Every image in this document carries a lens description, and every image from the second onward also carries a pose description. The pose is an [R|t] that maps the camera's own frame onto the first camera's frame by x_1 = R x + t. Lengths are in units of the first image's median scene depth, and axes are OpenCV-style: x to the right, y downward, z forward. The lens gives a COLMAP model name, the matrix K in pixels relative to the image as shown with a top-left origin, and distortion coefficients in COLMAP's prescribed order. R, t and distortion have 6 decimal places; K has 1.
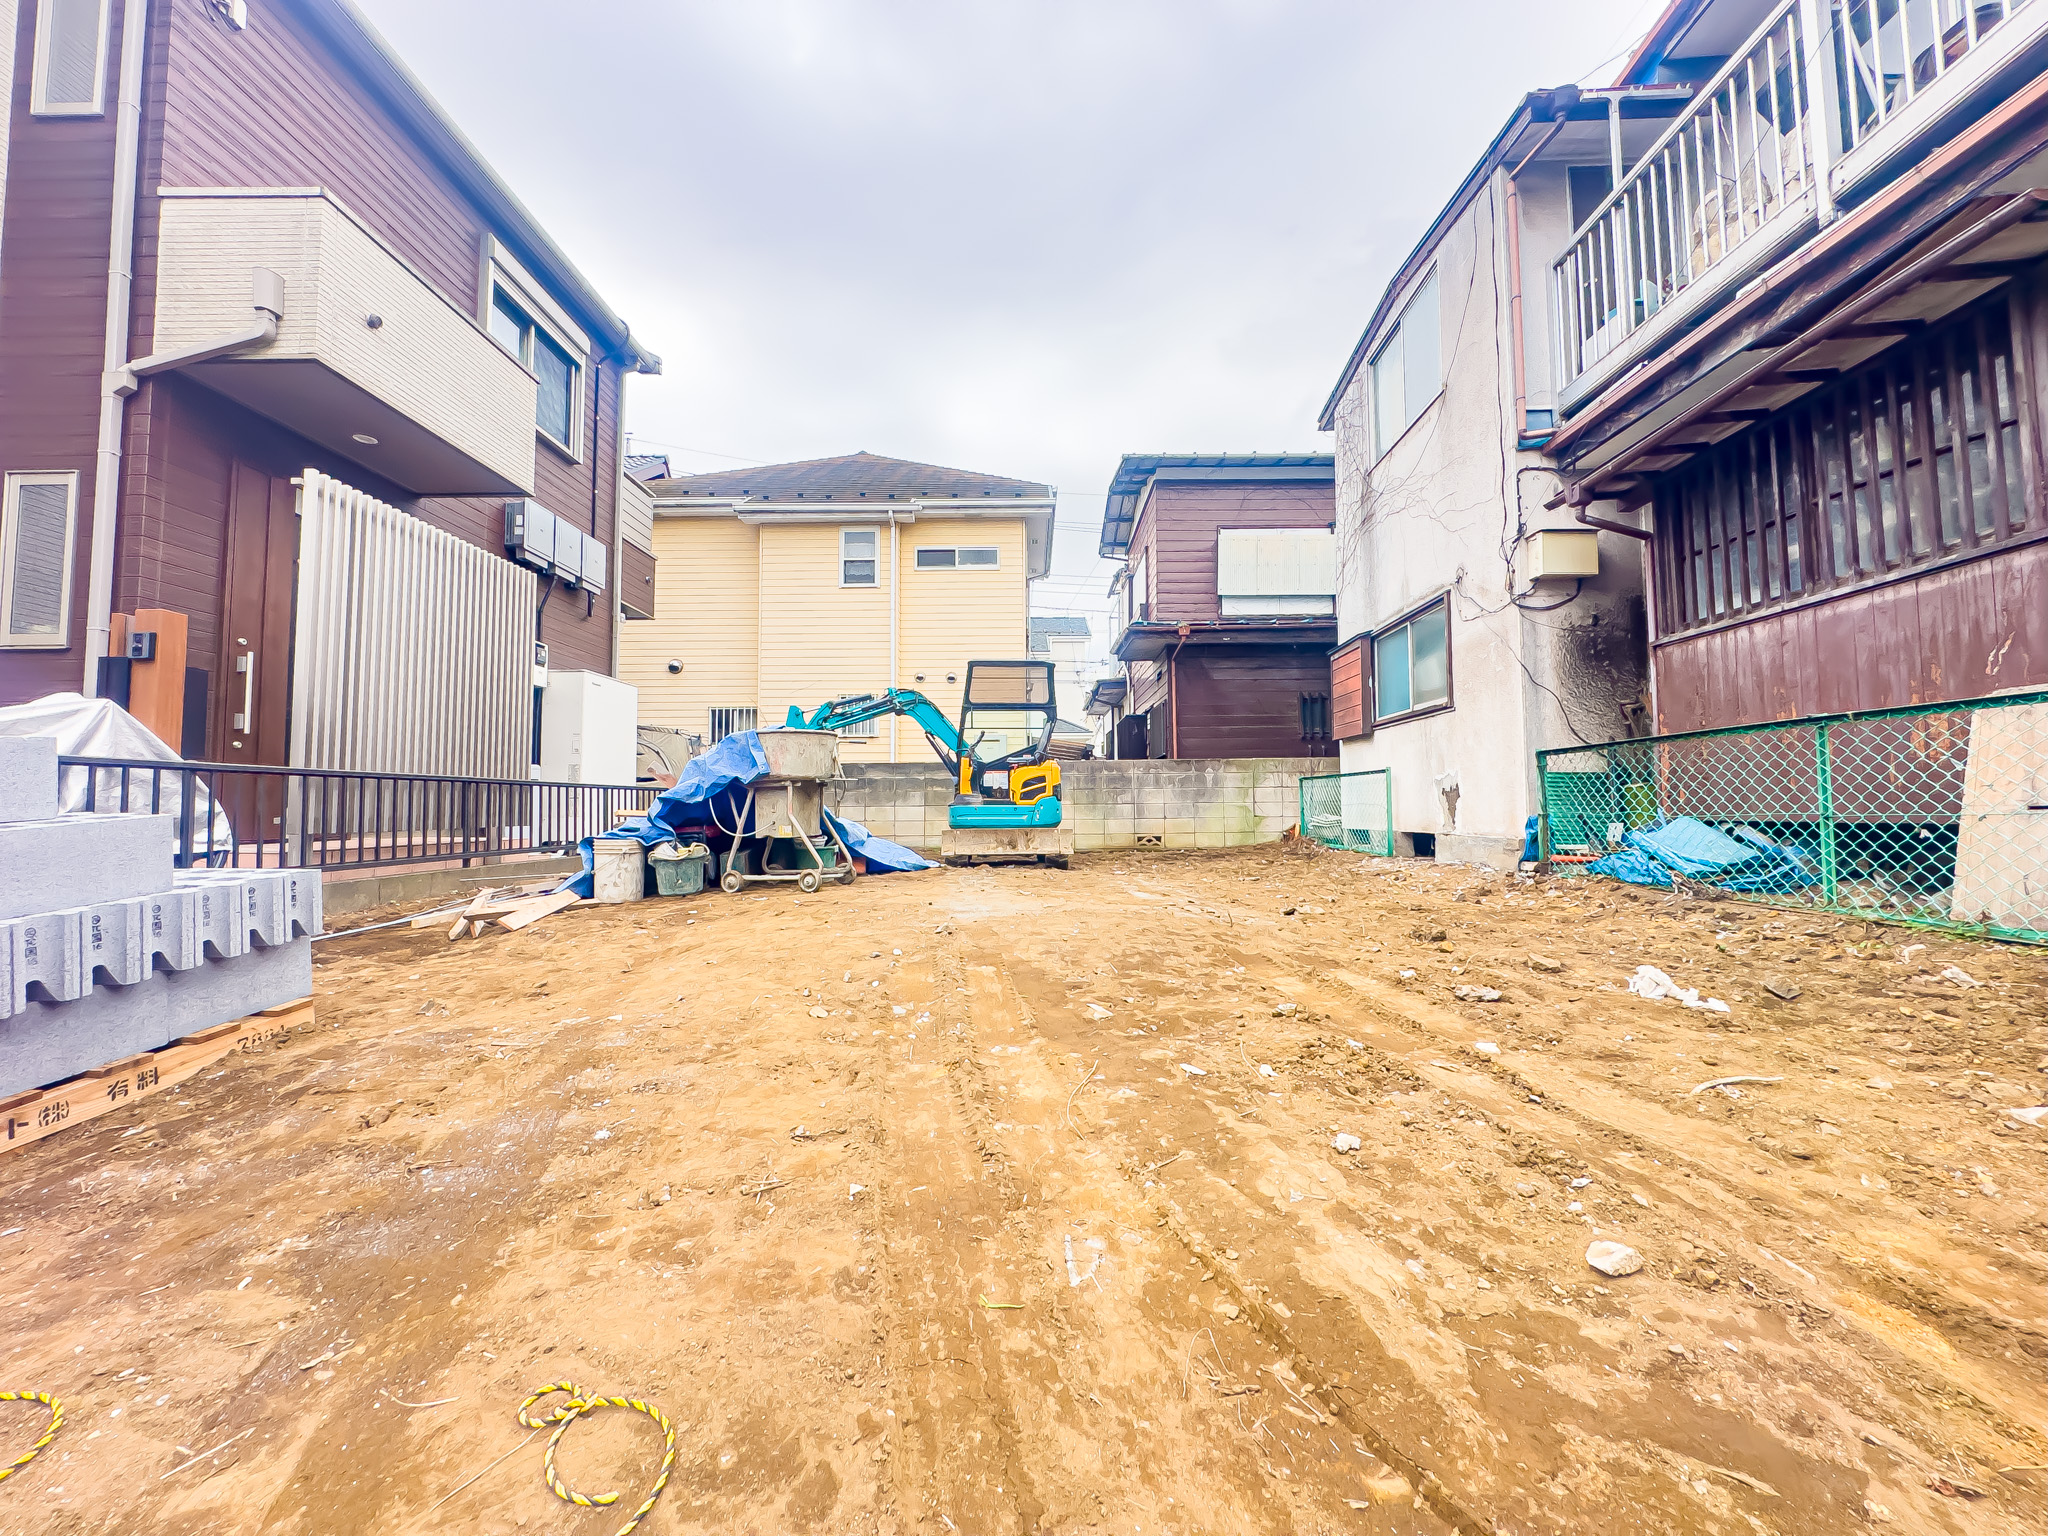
lens RADIAL K [[811.9, 0, 1025.8], [0, 811.9, 769.0], [0, 0, 1]] dist [-0.004310, 0.000875]
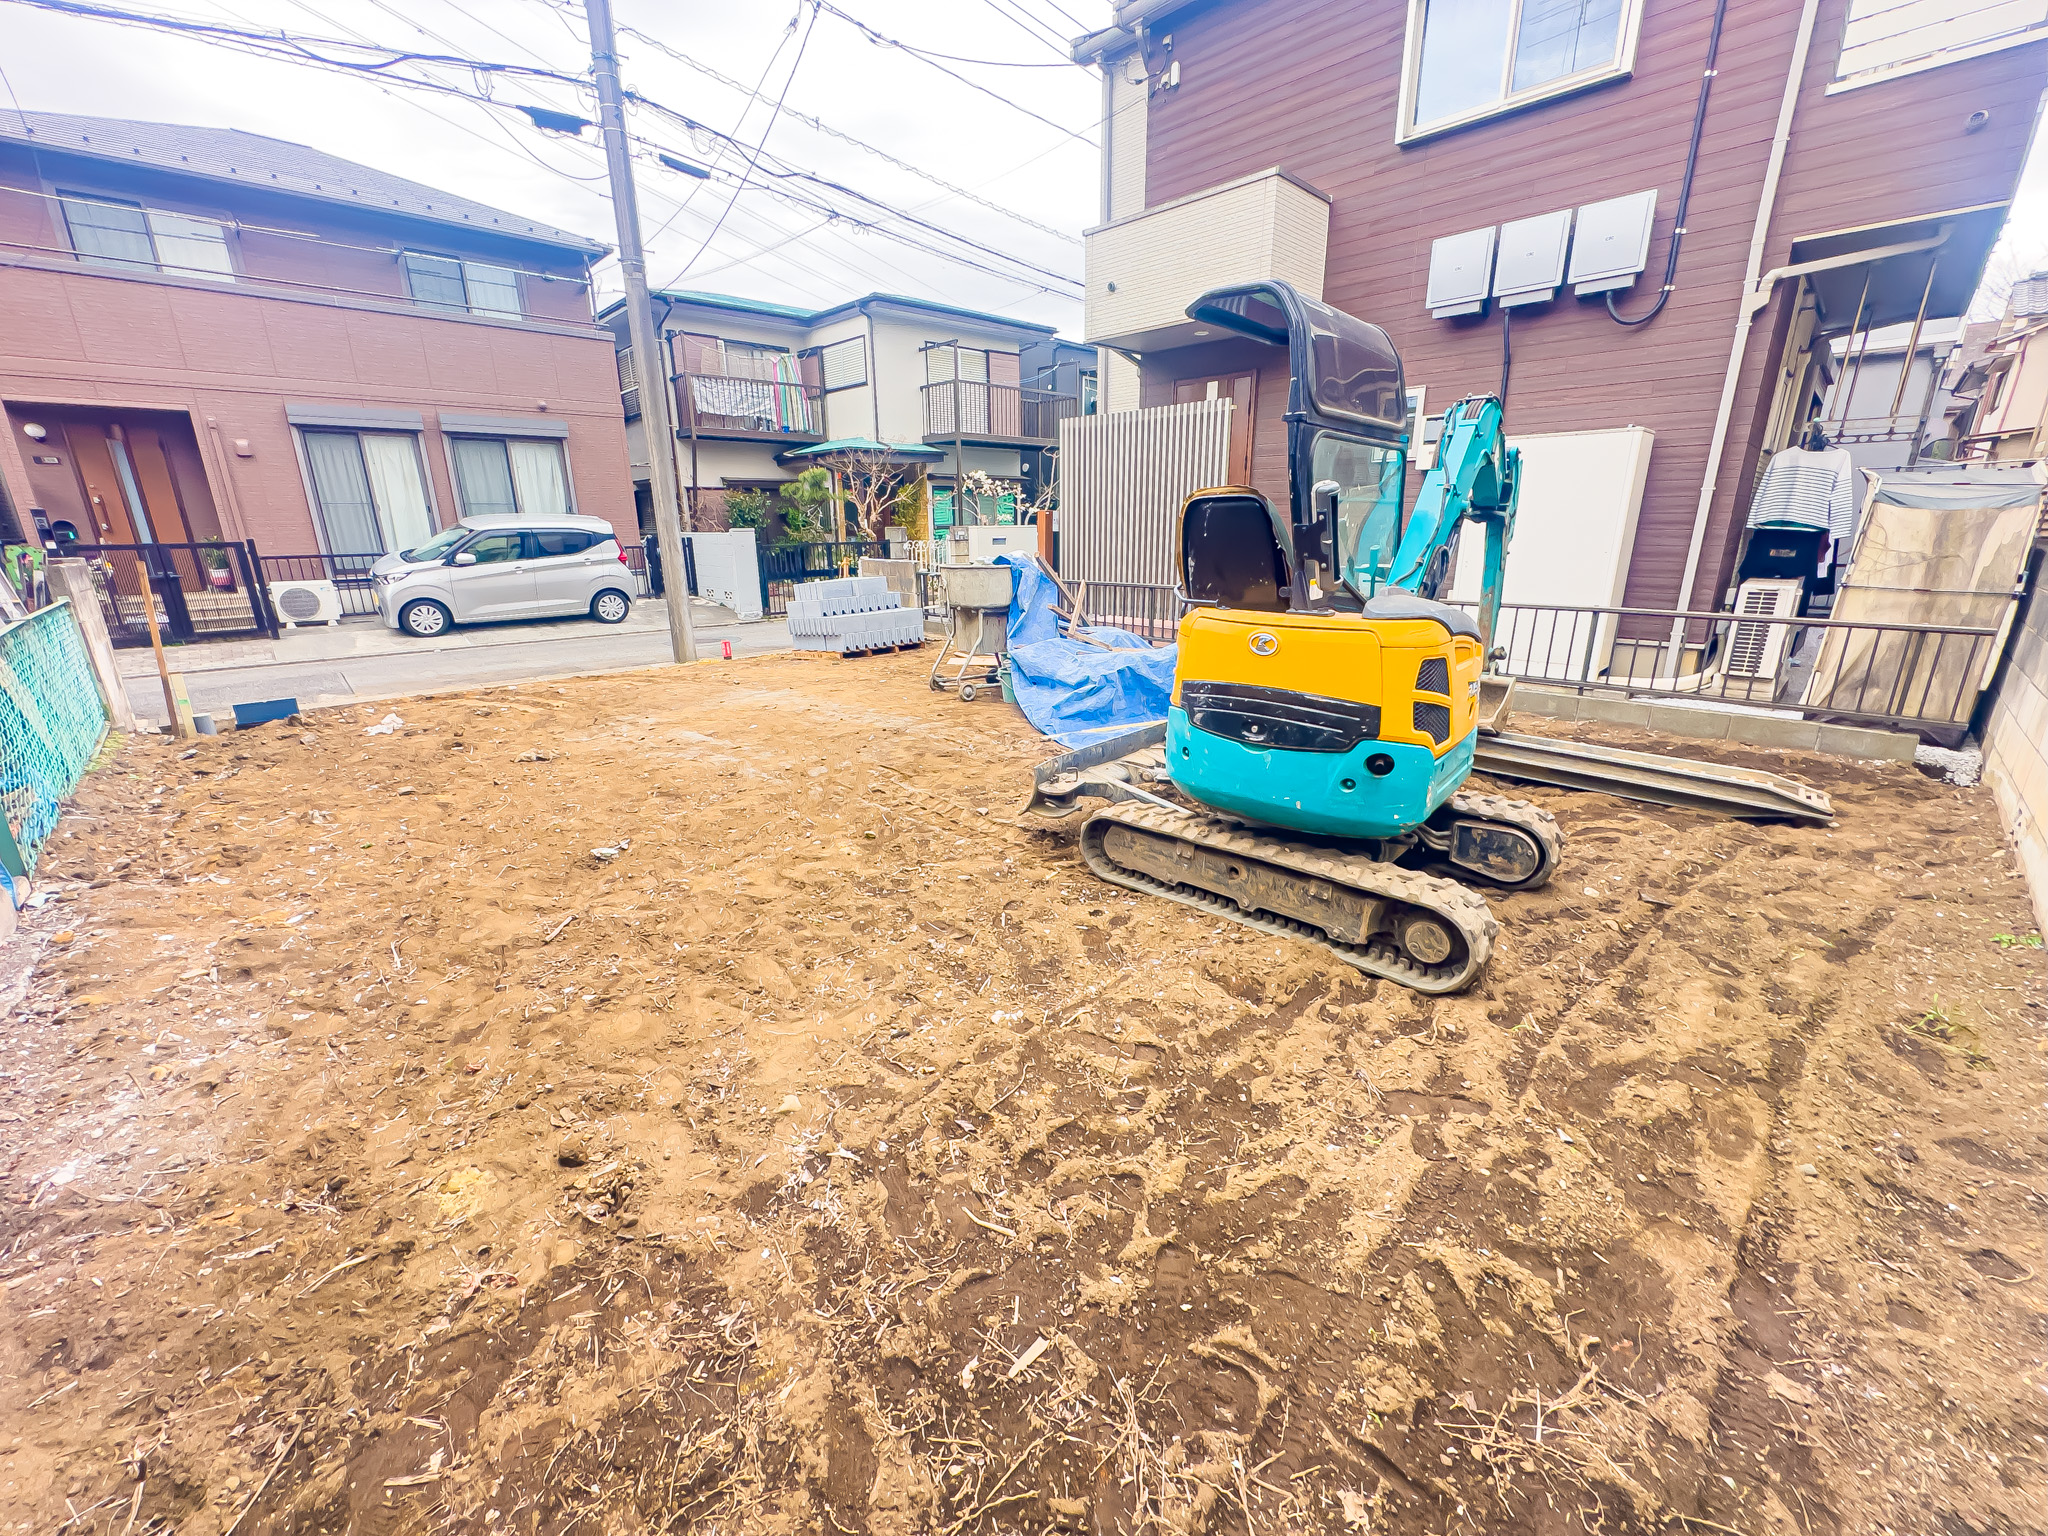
lens RADIAL K [[811.9, 0, 1022.2], [0, 811.9, 761.8], [0, 0, 1]] dist [-0.004310, 0.000875]
pose [[-0.695884, 0.221780, -0.683051, 0.550575], [0.054403, 0.964667, 0.257794, -0.074110], [0.716091, 0.142235, -0.683362, 1.938160]]
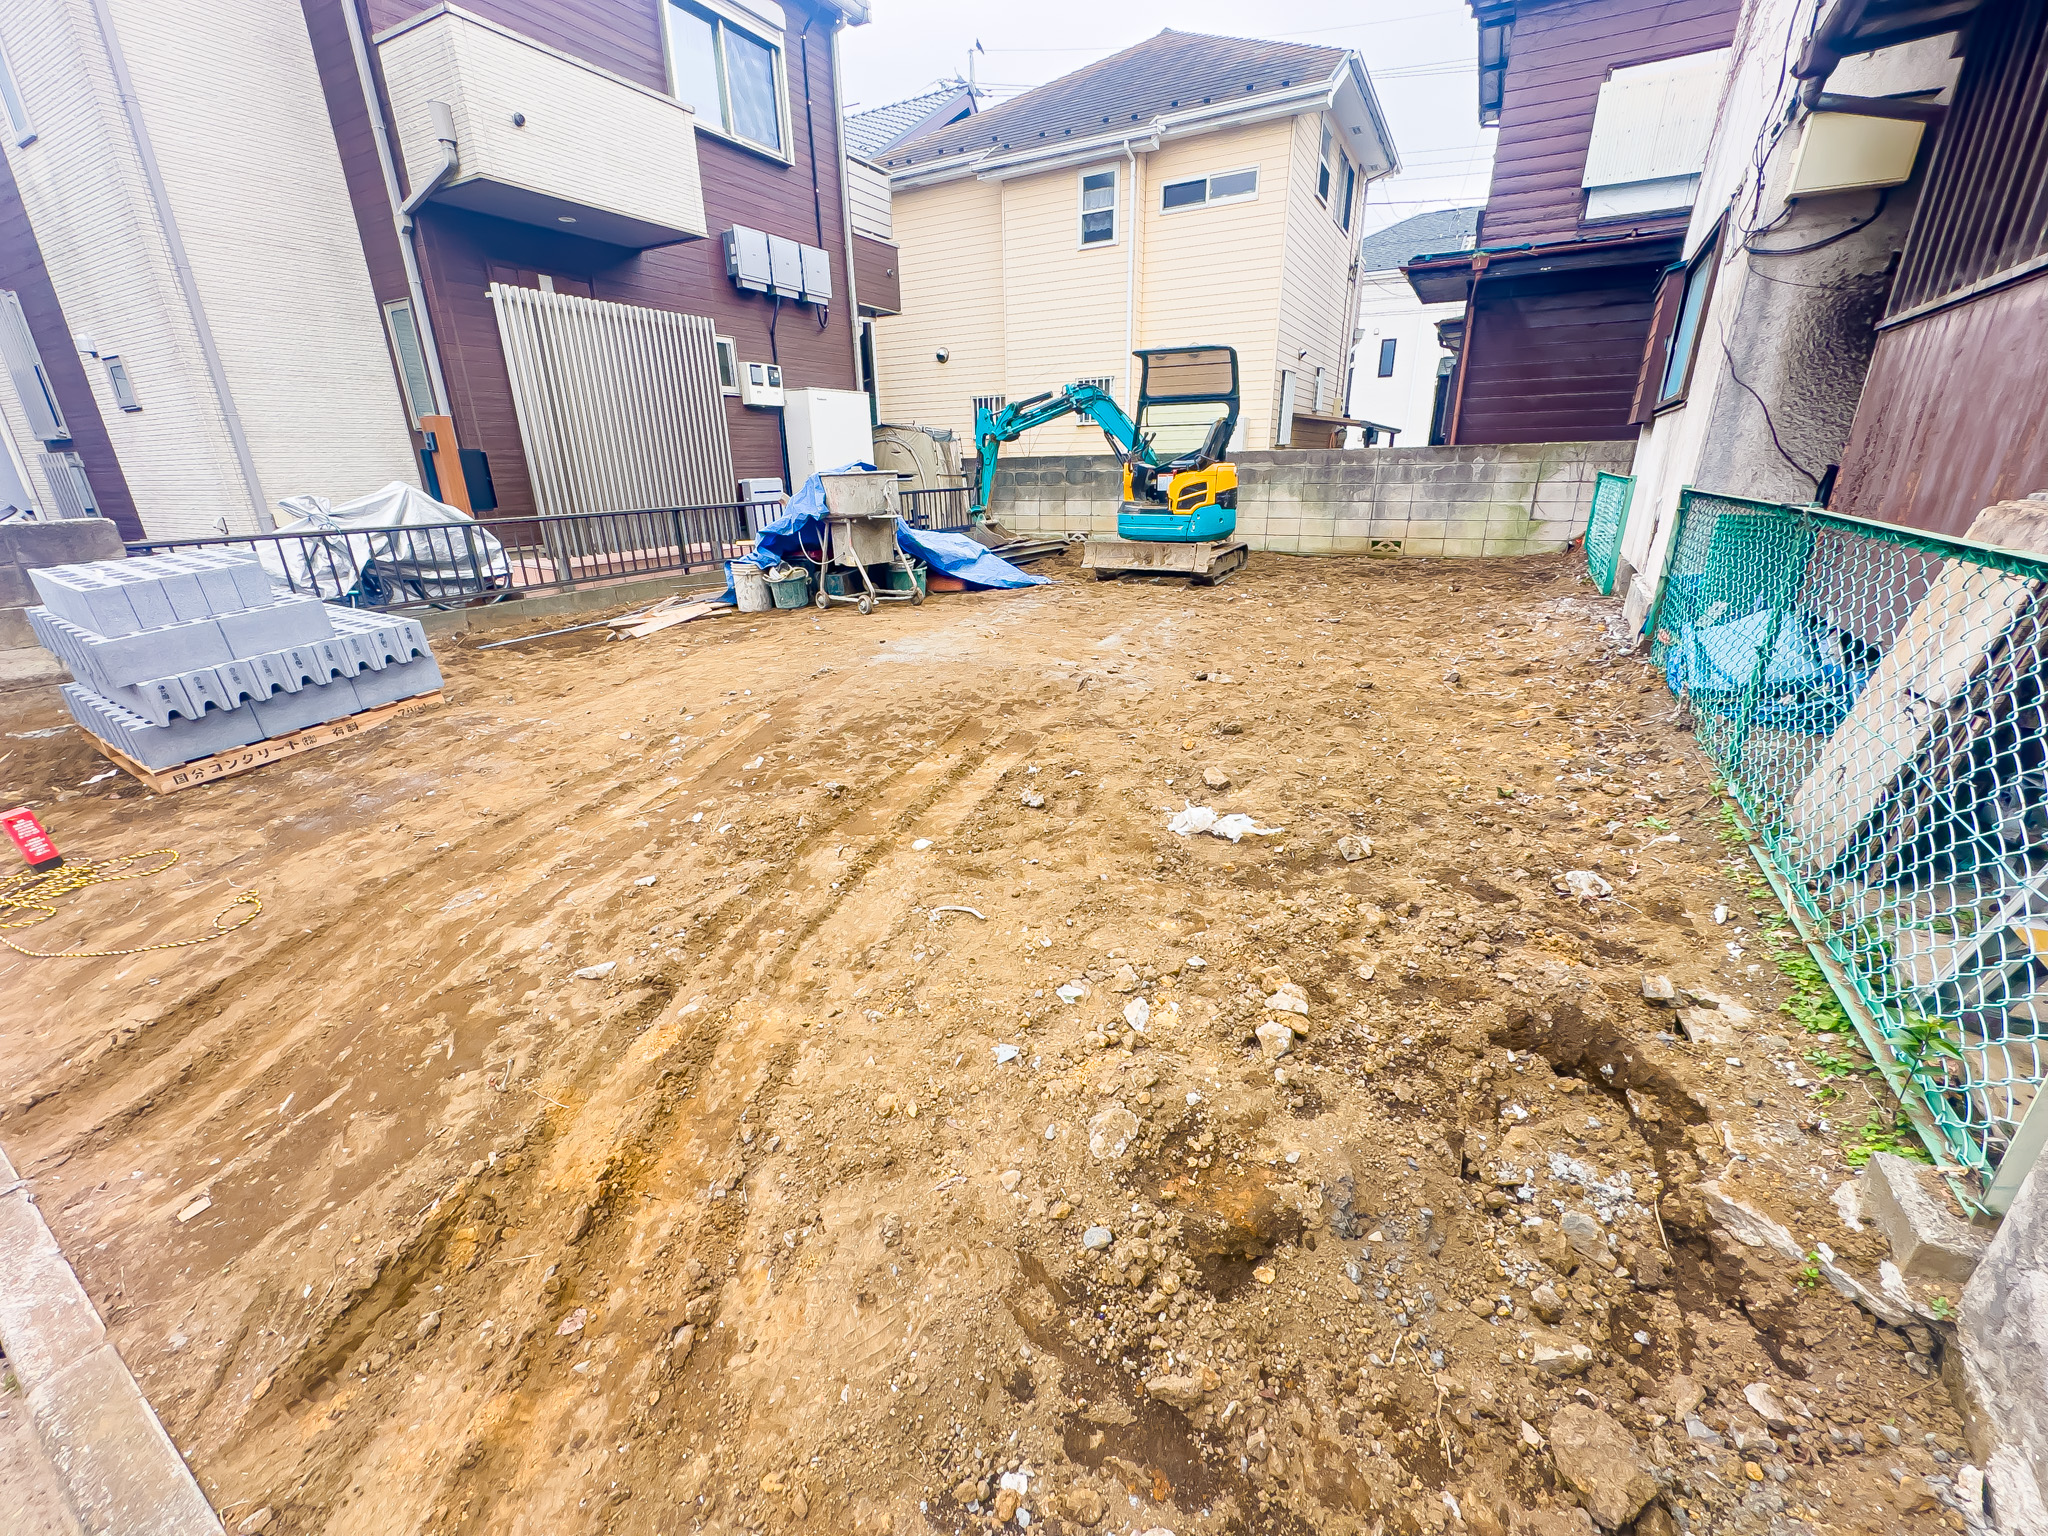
lens RADIAL K [[811.9, 0, 1032.2], [0, 811.9, 768.4], [0, 0, 1]] dist [-0.004310, 0.000875]
pose [[0.878107, 0.161998, -0.450206, 0.529043], [0.033278, 0.917981, 0.395226, -0.107593], [0.477306, -0.362032, 0.800694, 0.046169]]
